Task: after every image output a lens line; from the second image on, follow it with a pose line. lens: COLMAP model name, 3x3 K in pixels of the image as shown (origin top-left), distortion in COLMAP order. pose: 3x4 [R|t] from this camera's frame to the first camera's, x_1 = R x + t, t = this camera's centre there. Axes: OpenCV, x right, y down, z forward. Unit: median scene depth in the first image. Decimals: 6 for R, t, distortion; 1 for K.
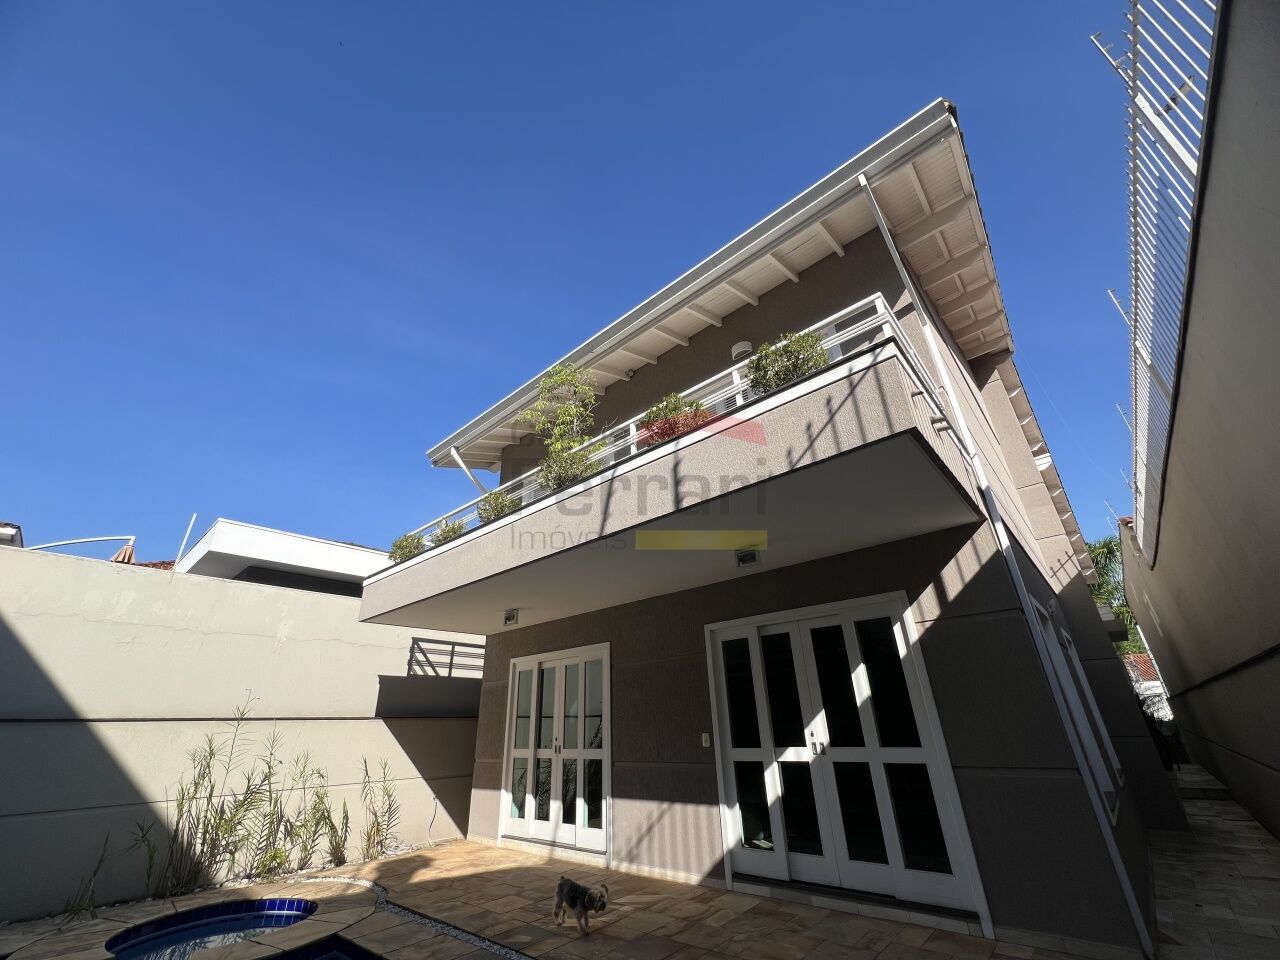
lens RADIAL K [[513.1, 0, 636.9], [0, 513.1, 478.4], [0, 0, 1]] dist [-0.001814, 0.001242]
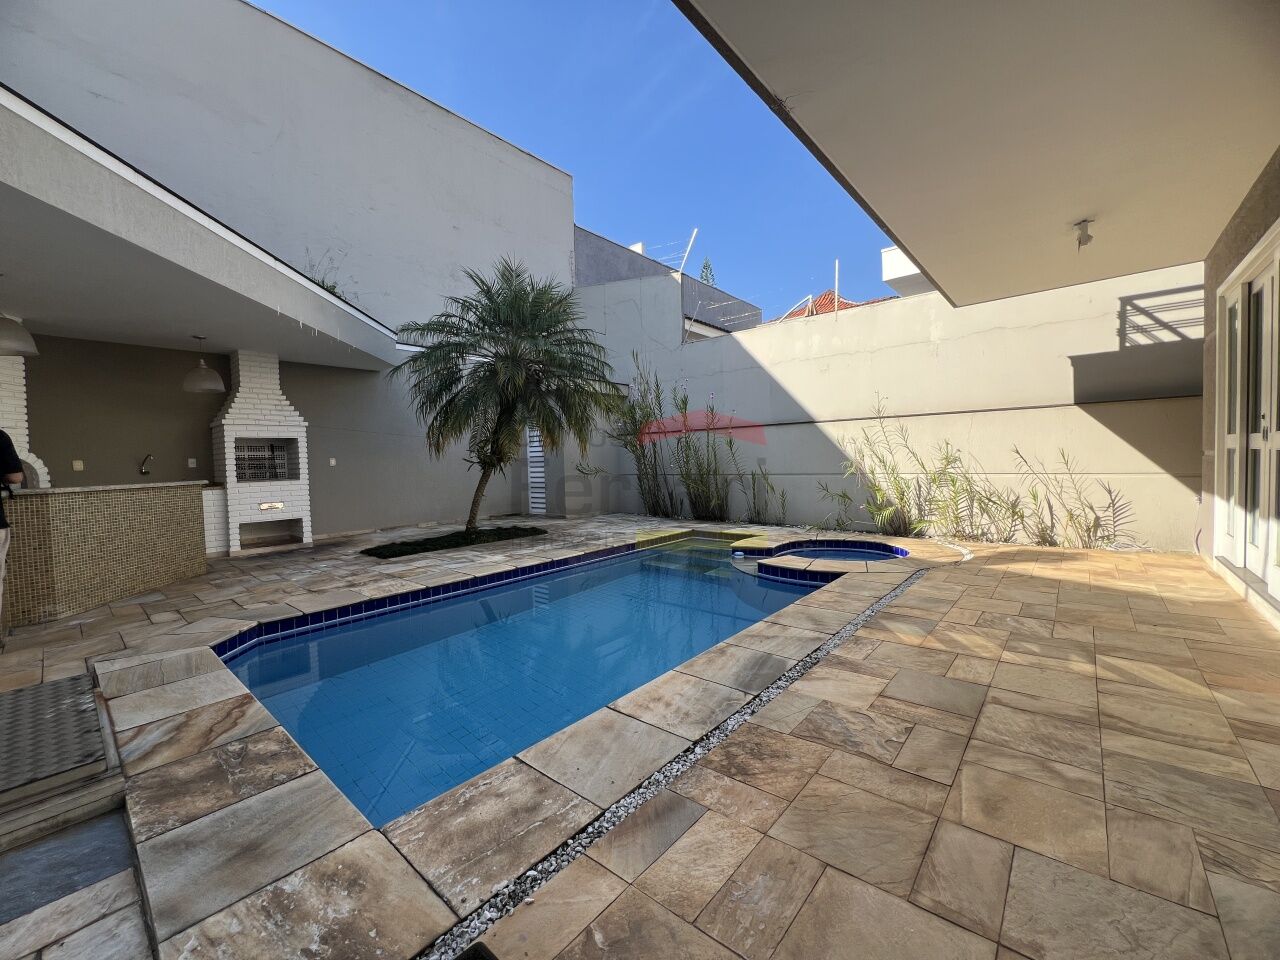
lens RADIAL K [[513.1, 0, 636.9], [0, 513.1, 478.4], [0, 0, 1]] dist [-0.001814, 0.001242]
pose [[0.015296, 0.068767, -0.997515, 0.473993], [0.460749, 0.884917, 0.068070, 0.317184], [0.887399, -0.460645, -0.018149, 0.564589]]
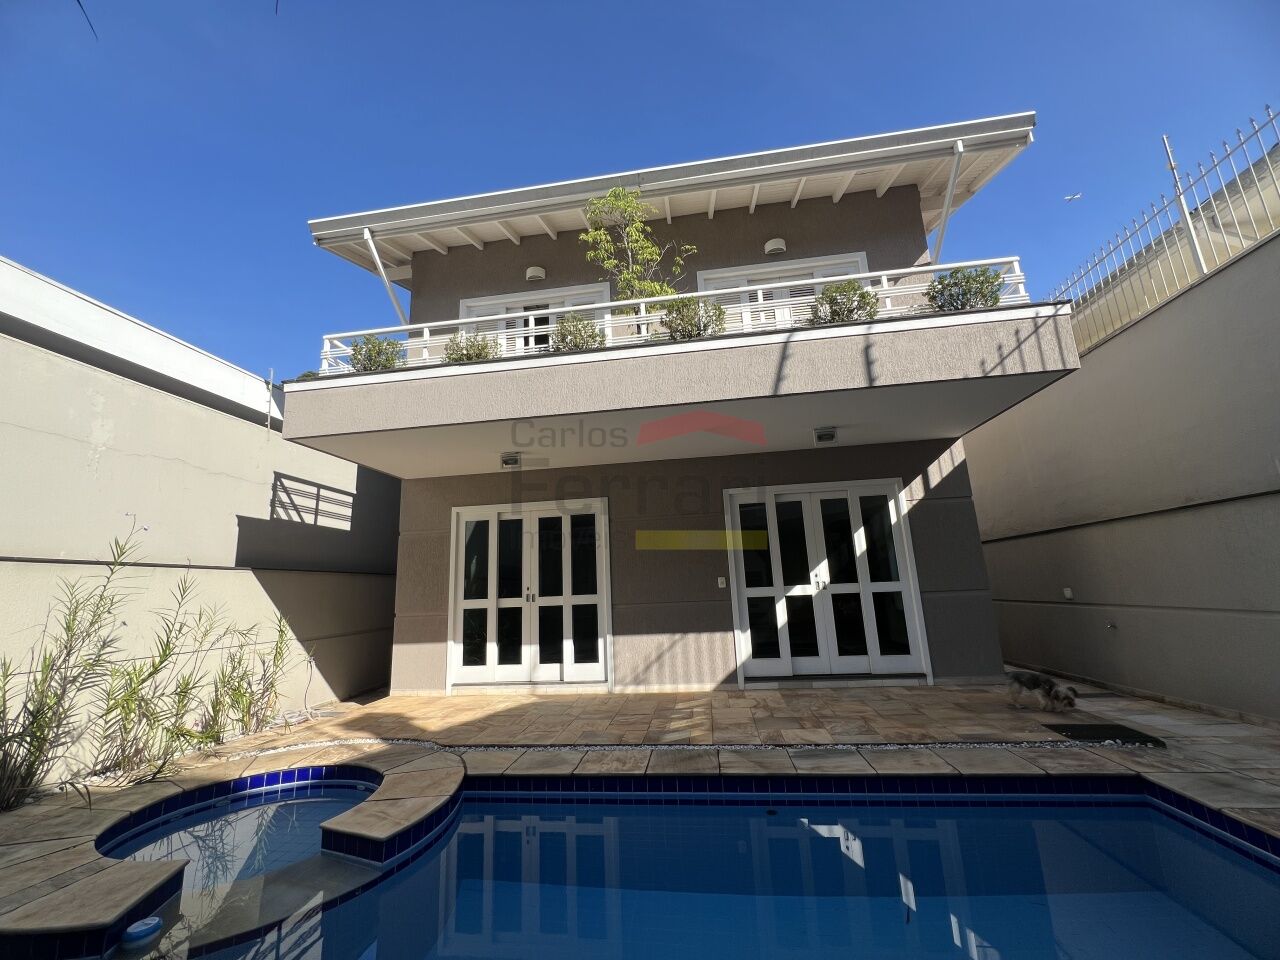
lens RADIAL K [[513.1, 0, 636.9], [0, 513.1, 478.4], [0, 0, 1]] dist [-0.001814, 0.001242]
pose [[0.828412, 0.114539, 0.548284, -0.729012], [-0.229354, 0.962409, 0.145483, 0.160078], [-0.511010, -0.246271, 0.823541, 0.198569]]
